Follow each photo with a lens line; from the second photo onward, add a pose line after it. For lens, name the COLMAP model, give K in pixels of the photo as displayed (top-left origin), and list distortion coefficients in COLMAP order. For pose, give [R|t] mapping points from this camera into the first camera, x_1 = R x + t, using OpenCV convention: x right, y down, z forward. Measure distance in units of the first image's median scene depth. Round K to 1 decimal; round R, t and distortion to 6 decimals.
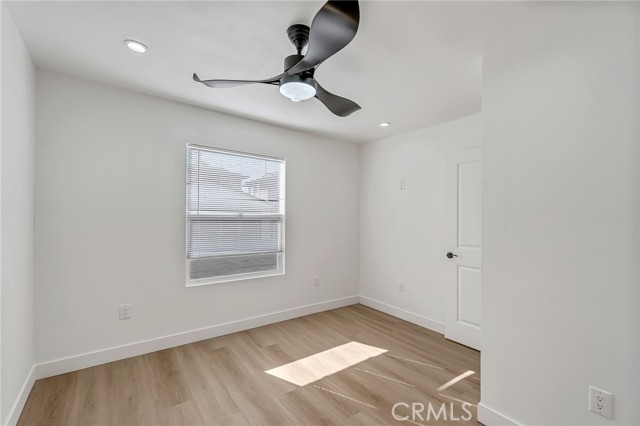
lens RADIAL K [[283.9, 0, 317.1], [0, 283.9, 215.3], [0, 0, 1]] dist [-0.000427, 0.000026]
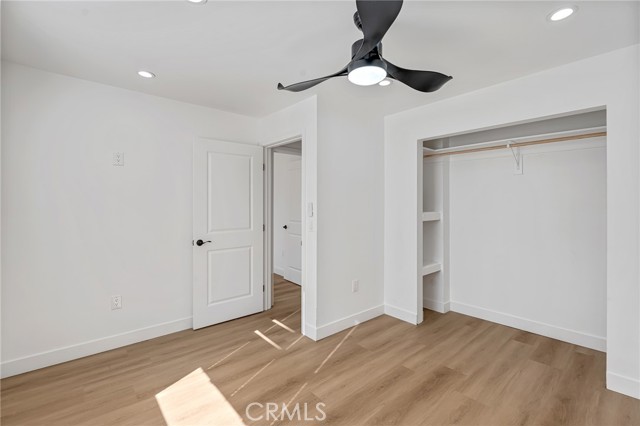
lens RADIAL K [[283.9, 0, 319.2], [0, 283.9, 208.2], [0, 0, 1]] dist [-0.000427, 0.000026]
pose [[-0.082039, -0.024620, 0.996325, -0.569107], [0.004356, 0.999676, 0.025061, -0.001967], [-0.996620, 0.006396, -0.081905, 0.705549]]
